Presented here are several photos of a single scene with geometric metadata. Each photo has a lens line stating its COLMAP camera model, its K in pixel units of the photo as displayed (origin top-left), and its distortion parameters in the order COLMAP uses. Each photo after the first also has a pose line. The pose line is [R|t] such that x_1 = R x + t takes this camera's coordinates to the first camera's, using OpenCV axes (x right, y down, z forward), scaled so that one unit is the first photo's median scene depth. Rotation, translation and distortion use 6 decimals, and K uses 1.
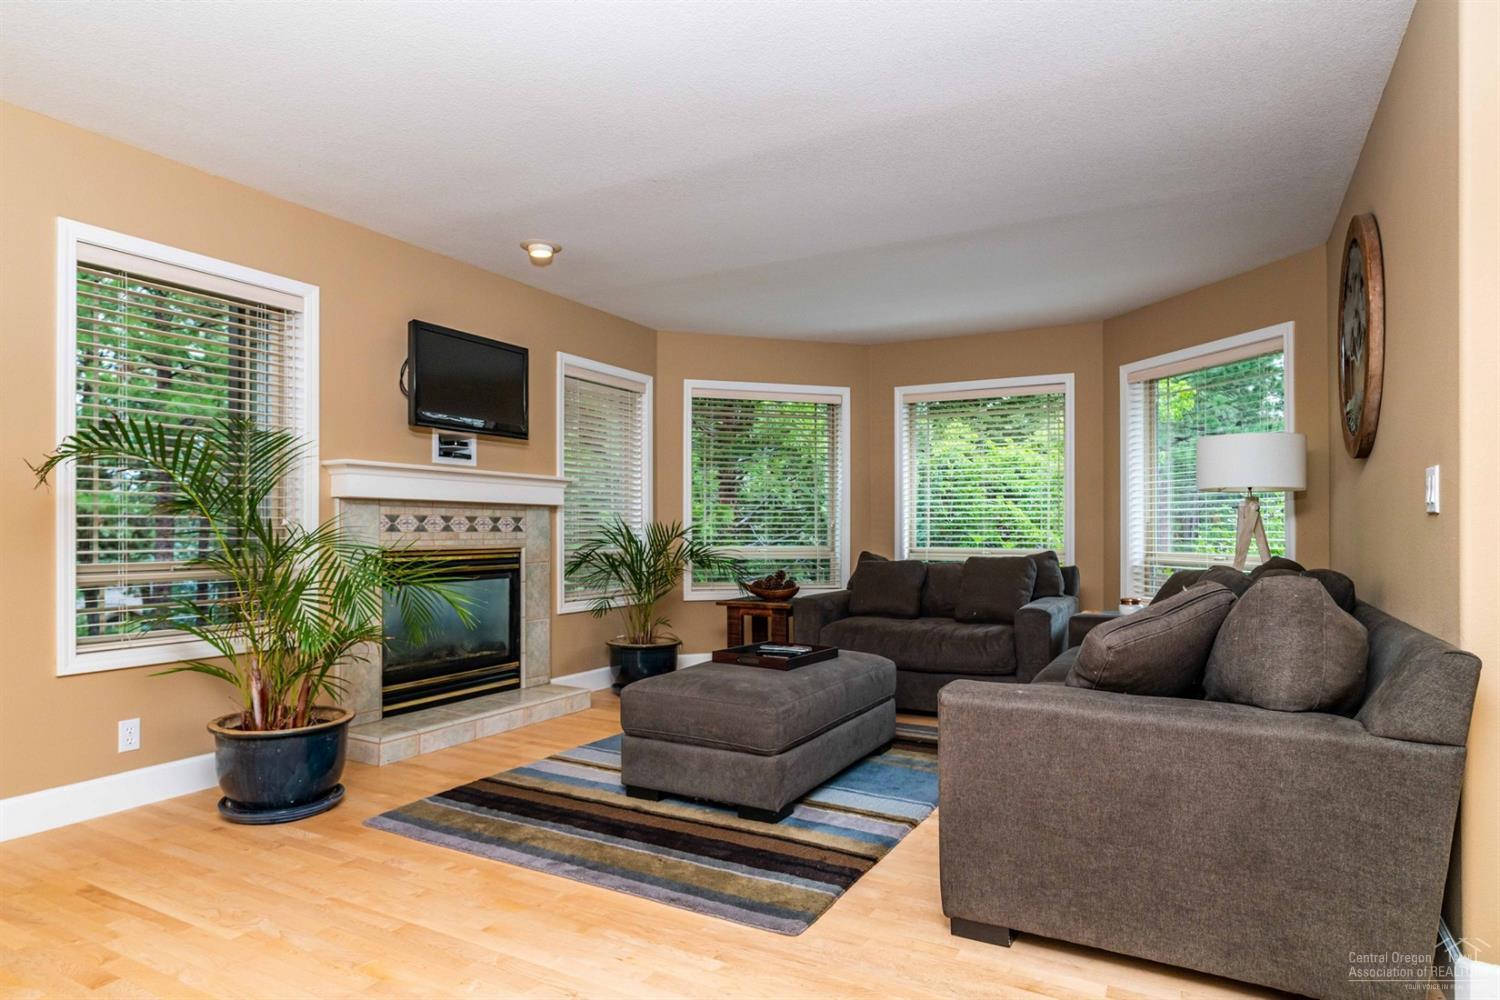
lens RADIAL K [[850.7, 0, 748.3], [0, 850.7, 519.9], [0, 0, 1]] dist [-0.003641, 0.000461]
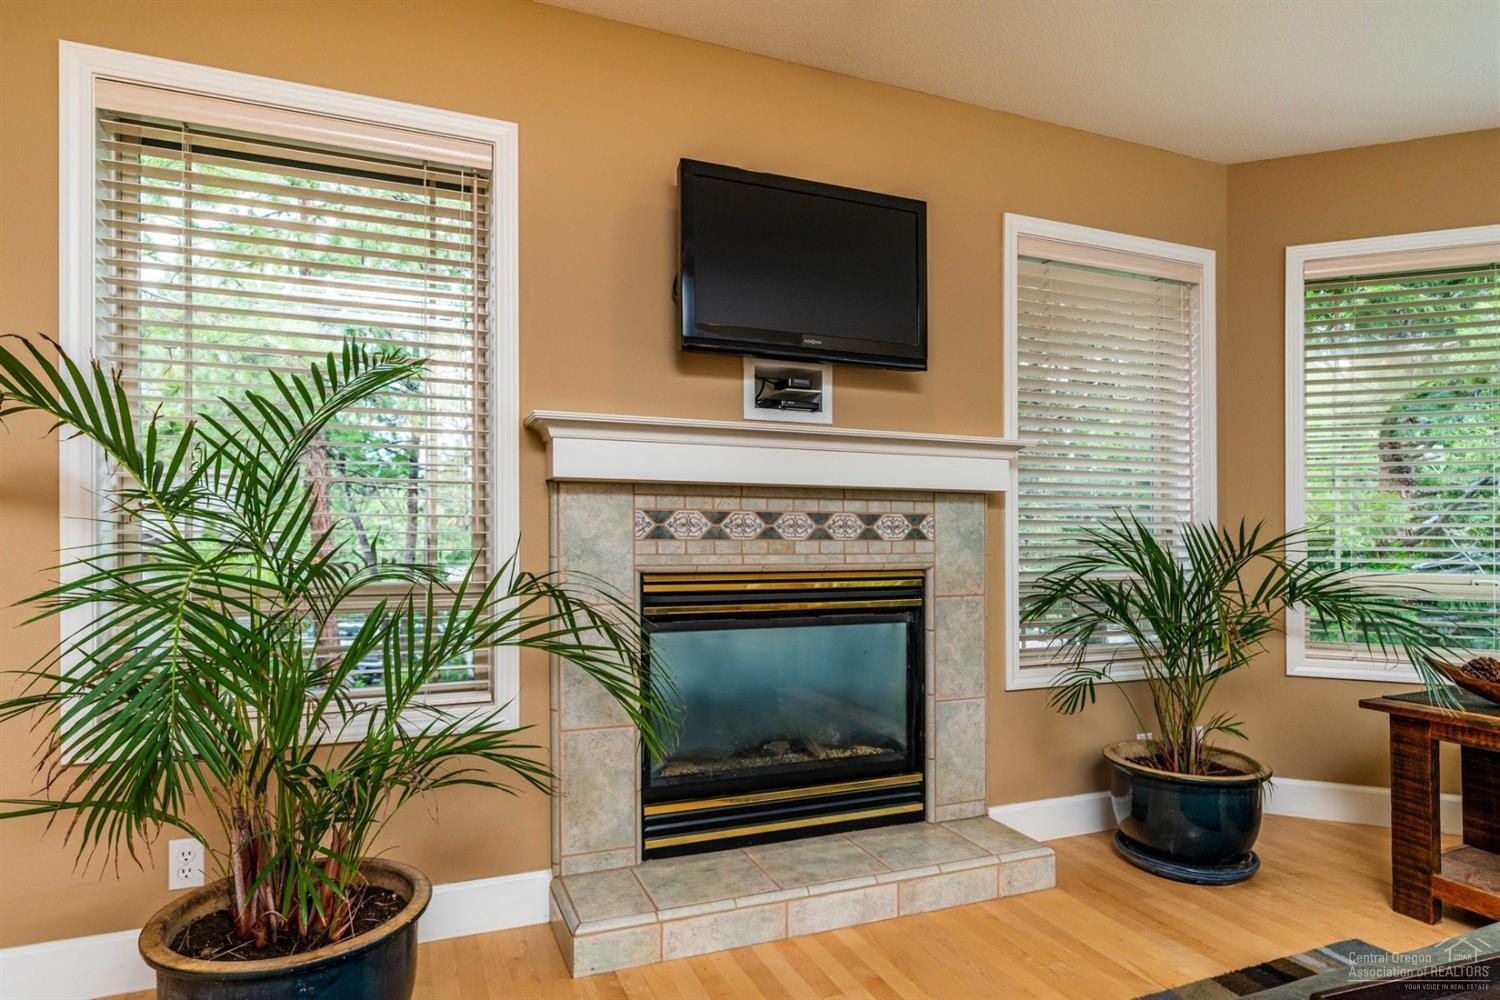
lens RADIAL K [[850.7, 0, 748.3], [0, 850.7, 519.9], [0, 0, 1]] dist [-0.003641, 0.000461]
pose [[0.779365, 0.000285, -0.626571, -0.009364], [-0.000210, 1.000000, 0.000195, 0.000508], [0.626571, -0.000020, 0.779365, 0.498649]]
